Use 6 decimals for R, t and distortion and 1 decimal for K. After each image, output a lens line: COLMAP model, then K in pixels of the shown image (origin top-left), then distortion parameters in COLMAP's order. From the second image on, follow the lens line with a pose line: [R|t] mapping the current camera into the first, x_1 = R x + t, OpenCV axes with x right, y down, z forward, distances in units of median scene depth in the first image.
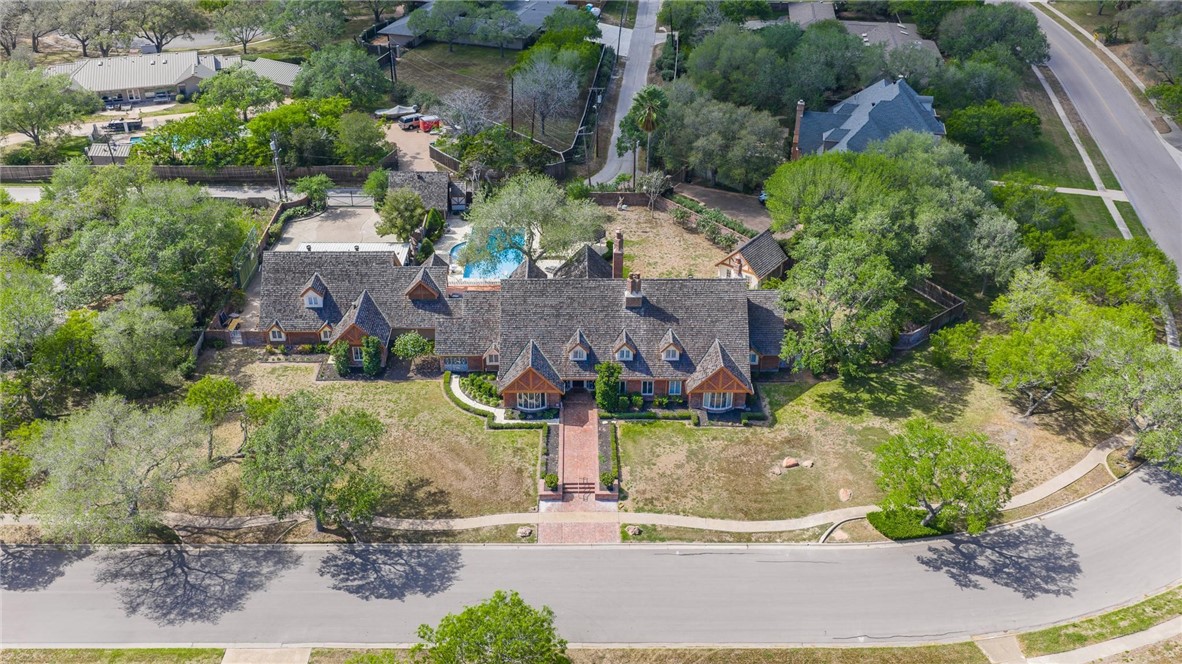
lens RADIAL K [[1085.6, 0, 579.2], [0, 1085.6, 309.1], [0, 0, 1]] dist [0.011489, -0.033963]
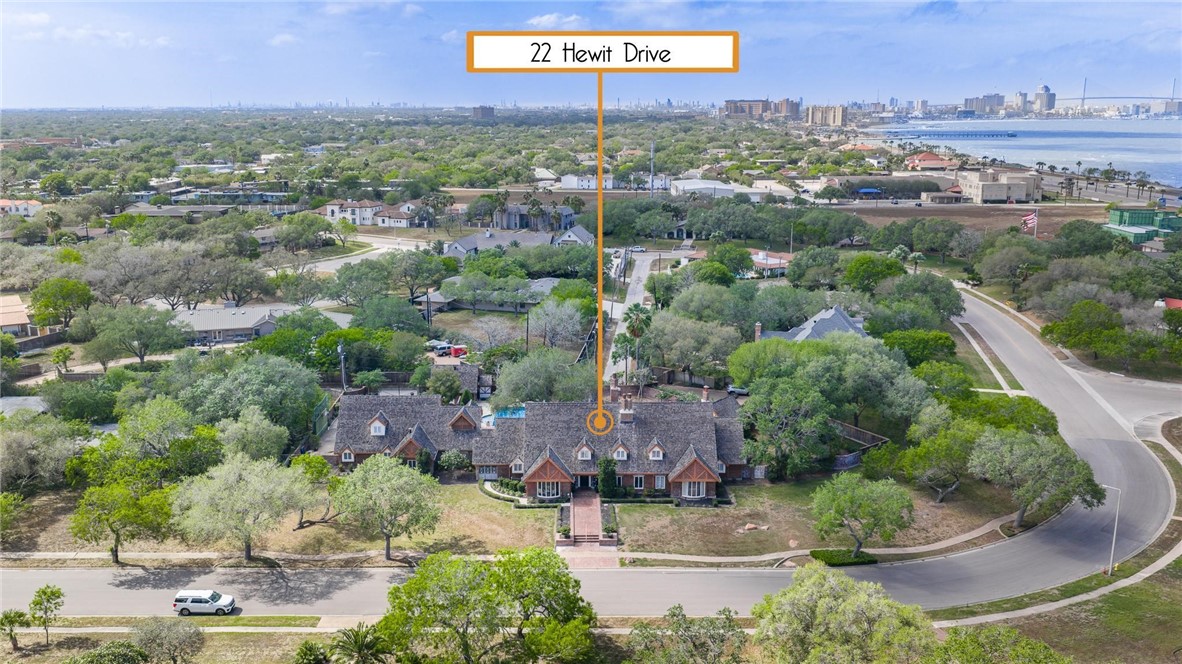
lens RADIAL K [[1085.6, 0, 563.4], [0, 1085.6, 323.1], [0, 0, 1]] dist [0.011489, -0.033963]
pose [[0.999962, -0.002167, -0.008449, -0.015976], [-0.000632, 0.948090, -0.318000, 0.324618], [0.008699, 0.317993, 0.948053, -0.296912]]
